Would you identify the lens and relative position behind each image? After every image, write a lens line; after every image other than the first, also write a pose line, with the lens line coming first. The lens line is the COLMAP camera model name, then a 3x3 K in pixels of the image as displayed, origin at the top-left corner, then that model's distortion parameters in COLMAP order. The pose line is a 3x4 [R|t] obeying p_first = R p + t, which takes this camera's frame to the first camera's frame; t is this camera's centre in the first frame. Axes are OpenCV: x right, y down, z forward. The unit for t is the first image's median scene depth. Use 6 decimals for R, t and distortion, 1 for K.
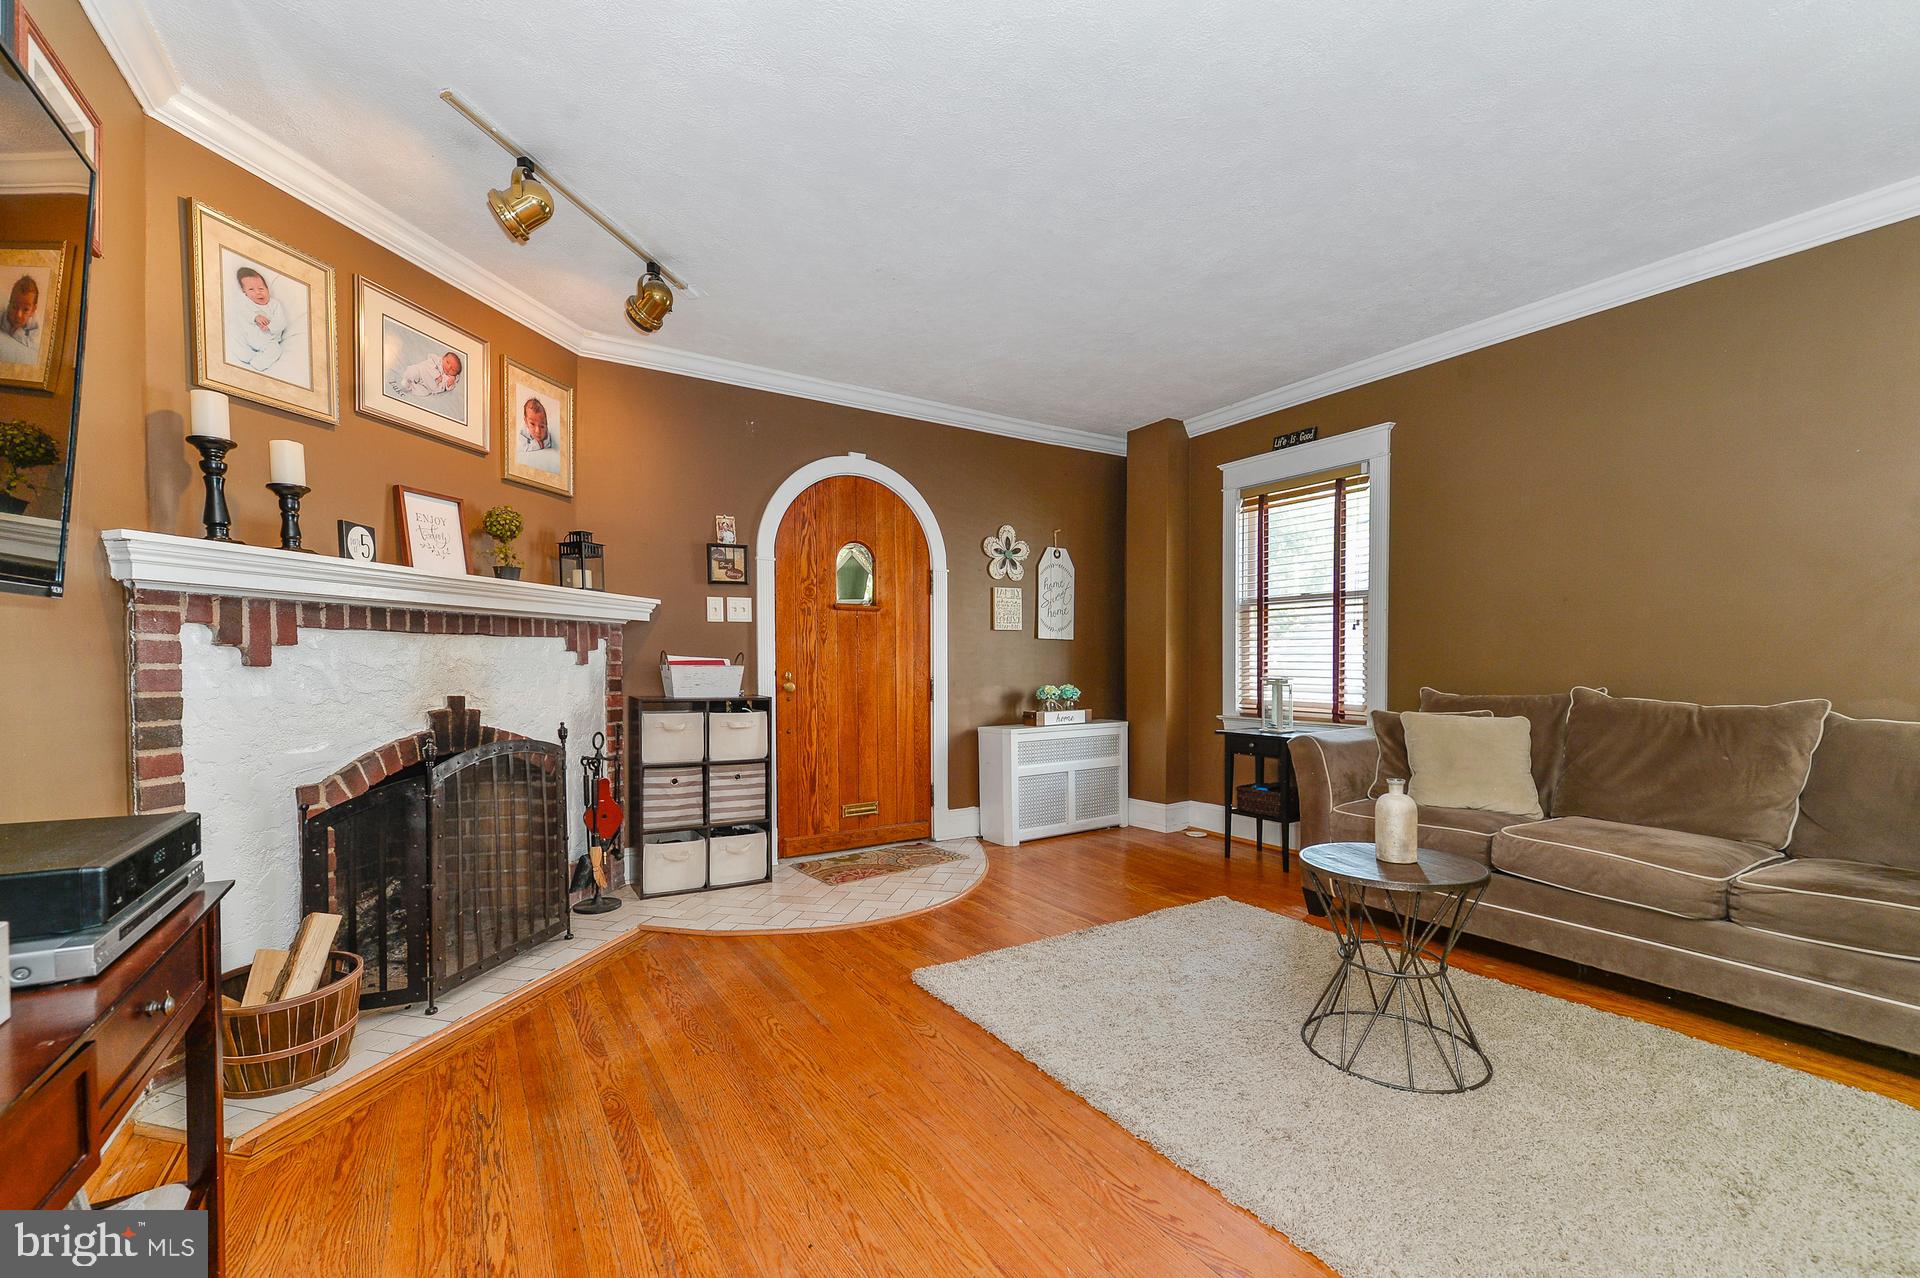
lens RADIAL K [[786.8, 0, 960.5], [0, 786.8, 685.2], [0, 0, 1]] dist [0.000112, -0.000020]
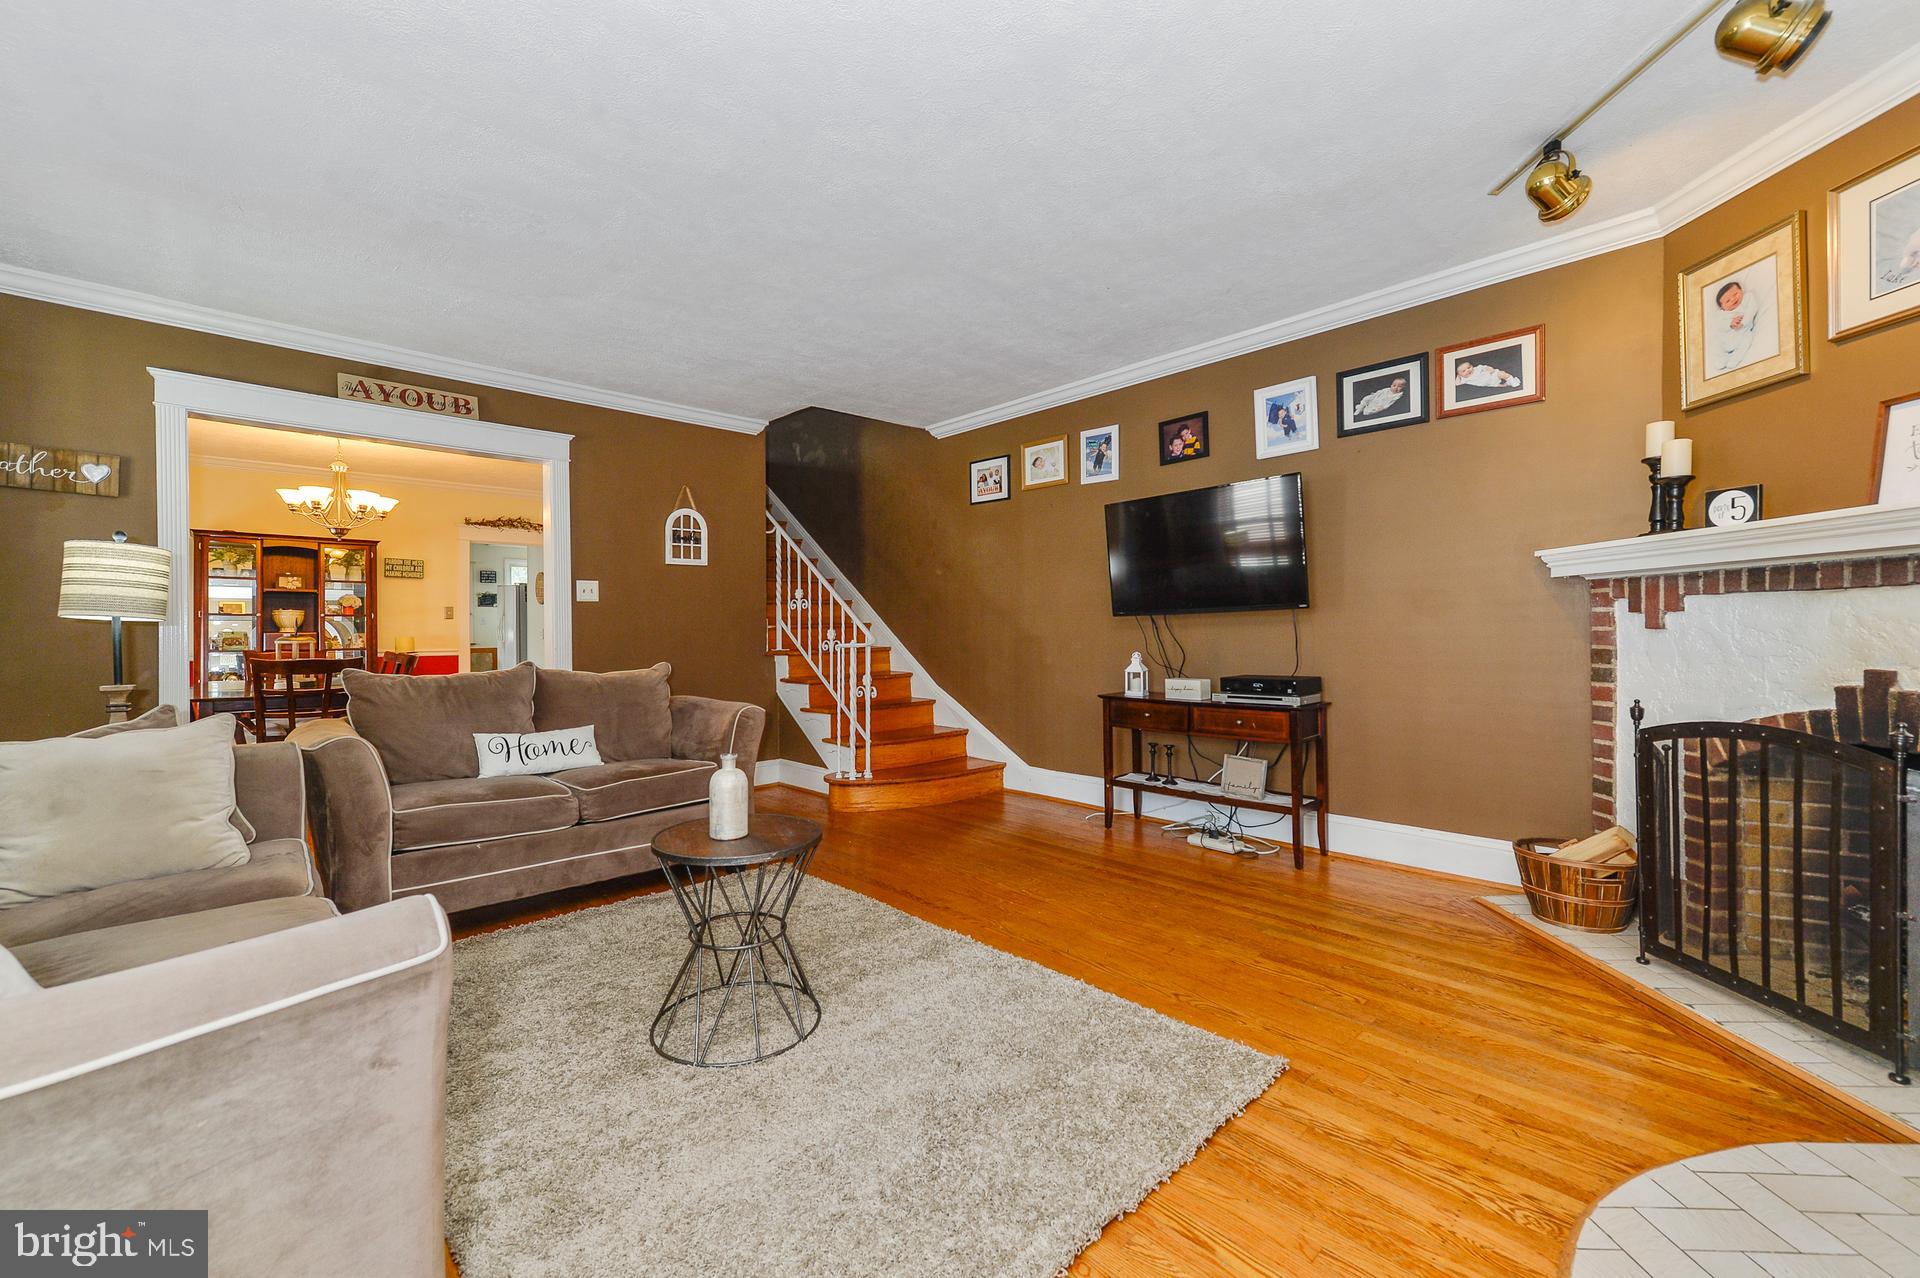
lens RADIAL K [[776.2, 0, 962.9], [0, 776.2, 626.6], [0, 0, 1]] dist [-0.000193, -0.000074]
pose [[-0.981623, 0.005919, -0.190737, 0.268458], [0.001092, 0.999677, 0.025403, -0.036901], [0.190826, 0.024728, -0.981312, 1.228794]]
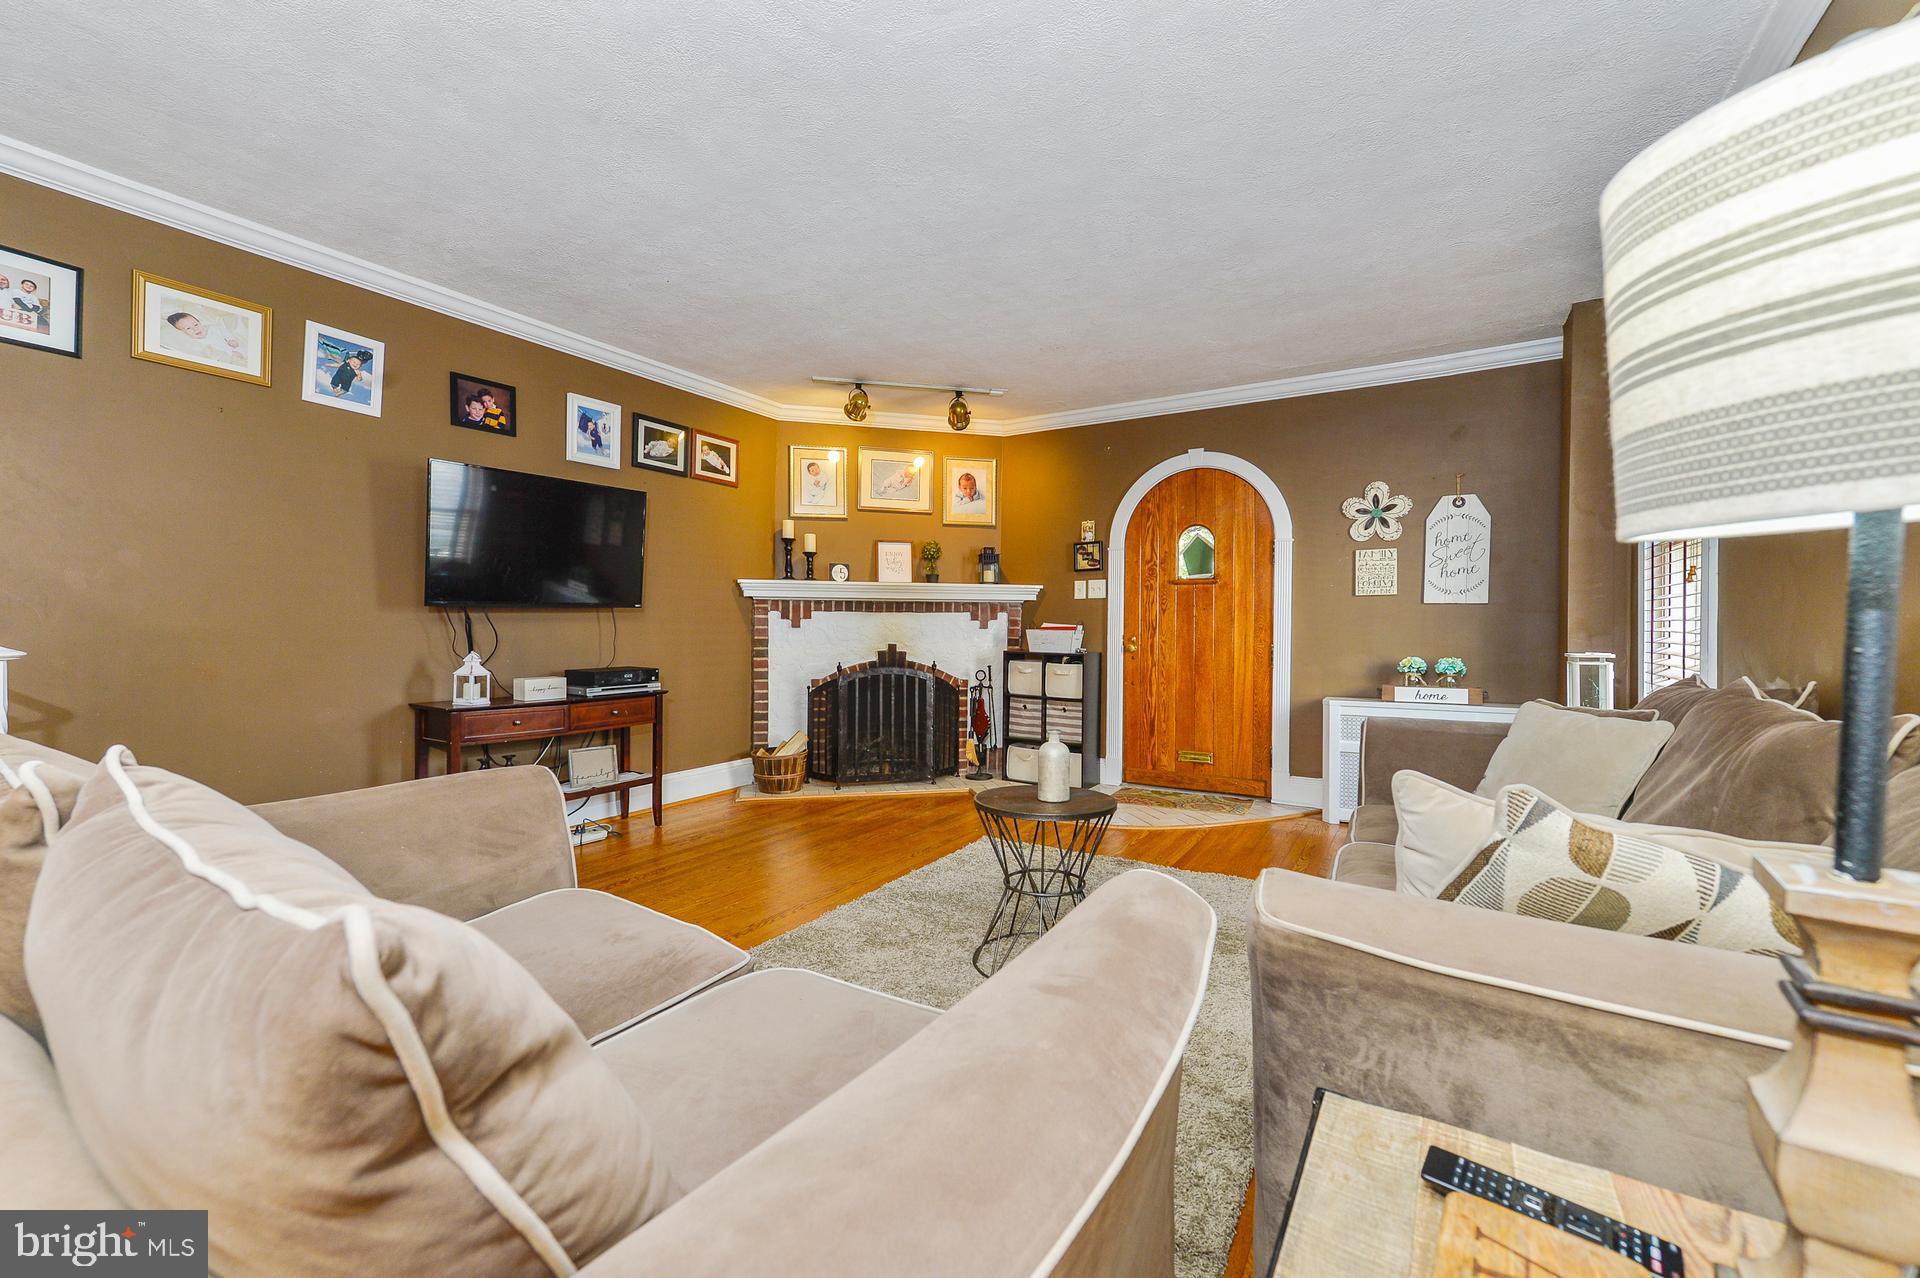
lens RADIAL K [[789.3, 0, 951.3], [0, 789.3, 632.9], [0, 0, 1]] dist [0.000453, -0.000032]
pose [[0.443095, 0.009173, -0.896427, 0.936895], [-0.033863, 0.999405, -0.006511, -0.004531], [0.895835, 0.033241, 0.443143, 0.208676]]
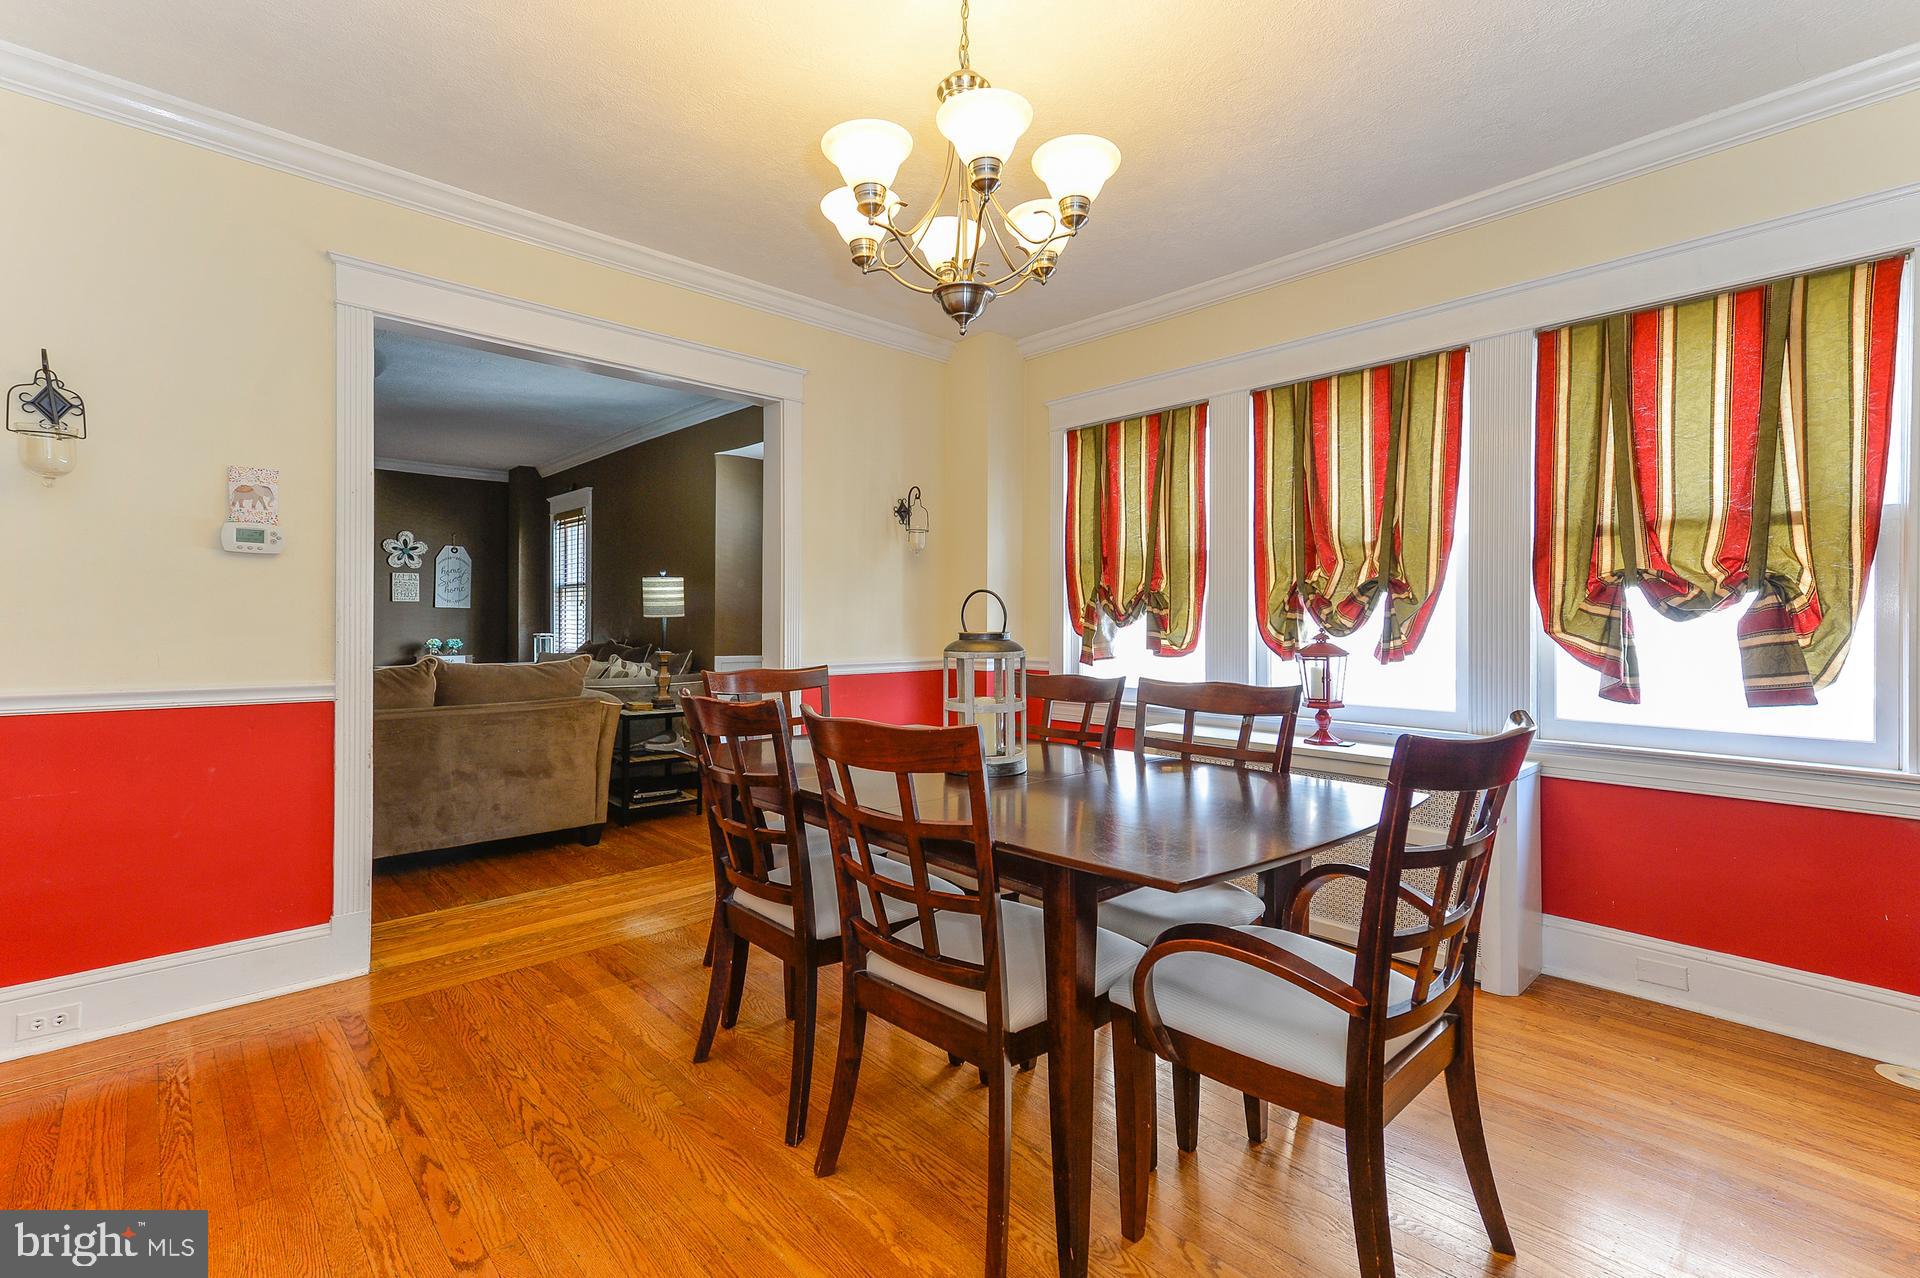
lens RADIAL K [[849.7, 0, 959.8], [0, 849.7, 621.5], [0, 0, 1]] dist [0.002460, 0.000633]
pose [[0.982424, 0.005580, 0.186578, 1.105296], [0.000420, 0.999485, -0.032102, 0.027304], [-0.186661, 0.031616, 0.981916, -1.078062]]
